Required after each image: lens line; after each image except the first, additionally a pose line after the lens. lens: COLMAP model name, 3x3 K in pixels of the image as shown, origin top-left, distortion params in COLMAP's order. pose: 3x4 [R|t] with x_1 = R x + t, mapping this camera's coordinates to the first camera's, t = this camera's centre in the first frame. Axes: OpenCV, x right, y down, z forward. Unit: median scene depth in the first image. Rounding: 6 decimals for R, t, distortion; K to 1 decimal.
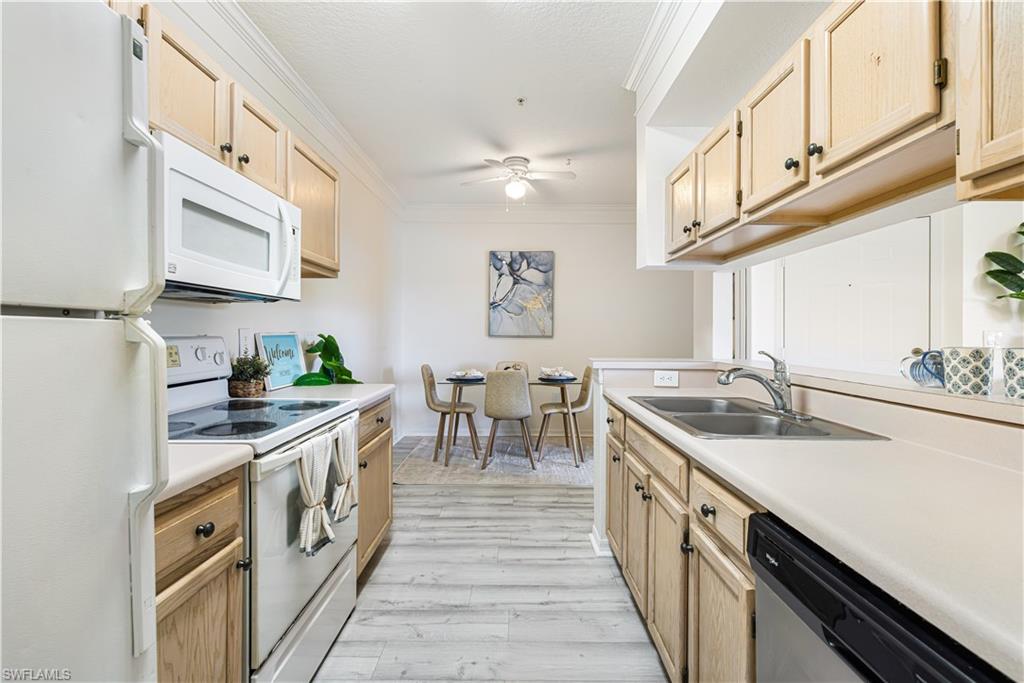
lens RADIAL K [[444.0, 0, 511.8], [0, 444.0, 345.3], [0, 0, 1]] dist [0.002633, 0.000389]
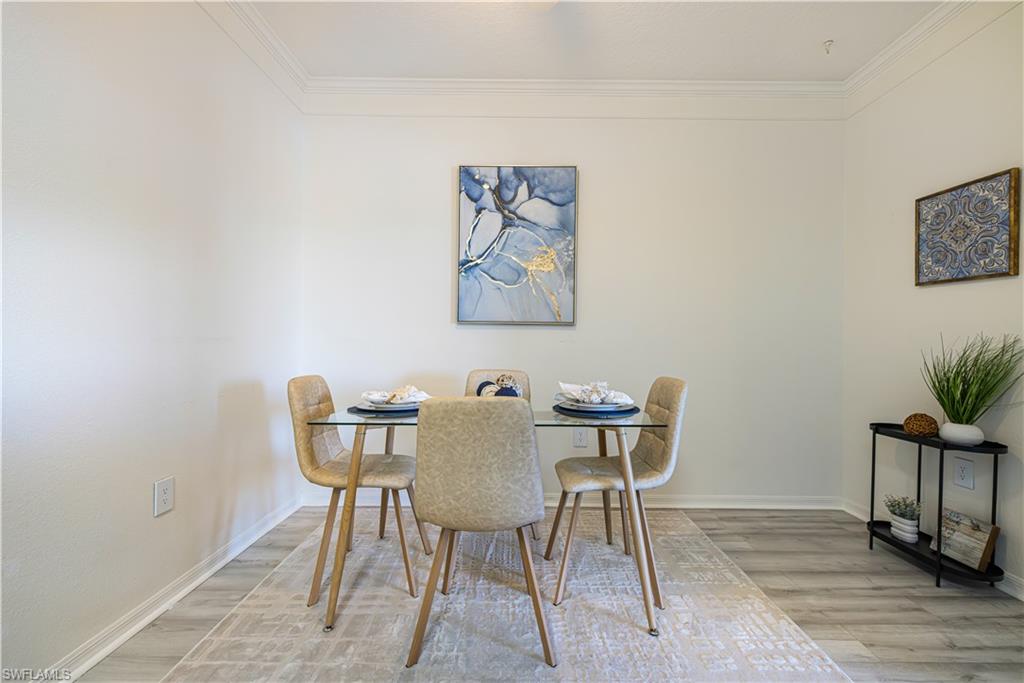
lens RADIAL K [[444.0, 0, 511.8], [0, 444.0, 345.3], [0, 0, 1]] dist [0.002633, 0.000389]
pose [[0.999958, 0.004724, 0.007859, 0.011143], [-0.004617, 0.999896, -0.013657, 0.014749], [-0.007923, 0.013620, 0.999876, 0.459182]]
